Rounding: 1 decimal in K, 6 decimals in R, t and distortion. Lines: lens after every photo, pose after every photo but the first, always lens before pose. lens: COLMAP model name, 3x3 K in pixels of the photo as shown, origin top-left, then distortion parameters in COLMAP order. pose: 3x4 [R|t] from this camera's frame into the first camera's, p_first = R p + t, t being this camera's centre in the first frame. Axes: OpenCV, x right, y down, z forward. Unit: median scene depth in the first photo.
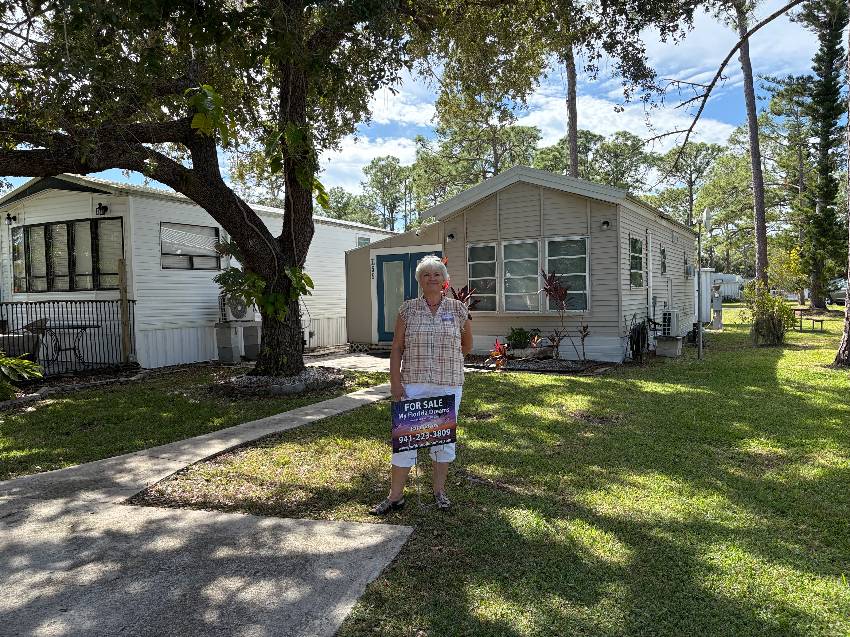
lens RADIAL K [[649.2, 0, 425.0], [0, 649.2, 318.5], [0, 0, 1]] dist [0.036196, -0.001092]
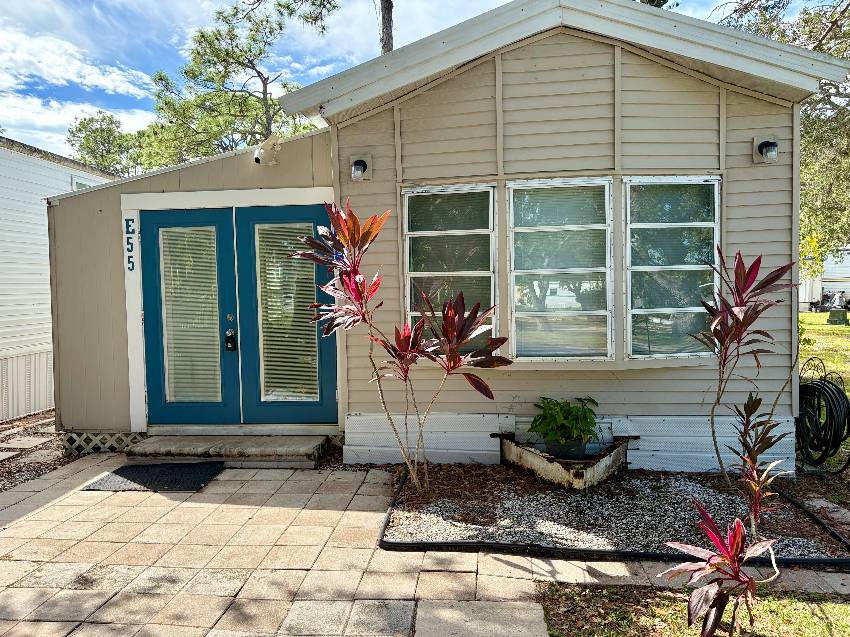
lens RADIAL K [[649.2, 0, 425.0], [0, 649.2, 318.5], [0, 0, 1]] dist [0.036196, -0.001092]
pose [[0.919774, -0.008752, 0.392350, -0.074649], [0.005796, 0.999945, 0.008718, -0.034028], [-0.392405, -0.005745, 0.919775, 0.579605]]
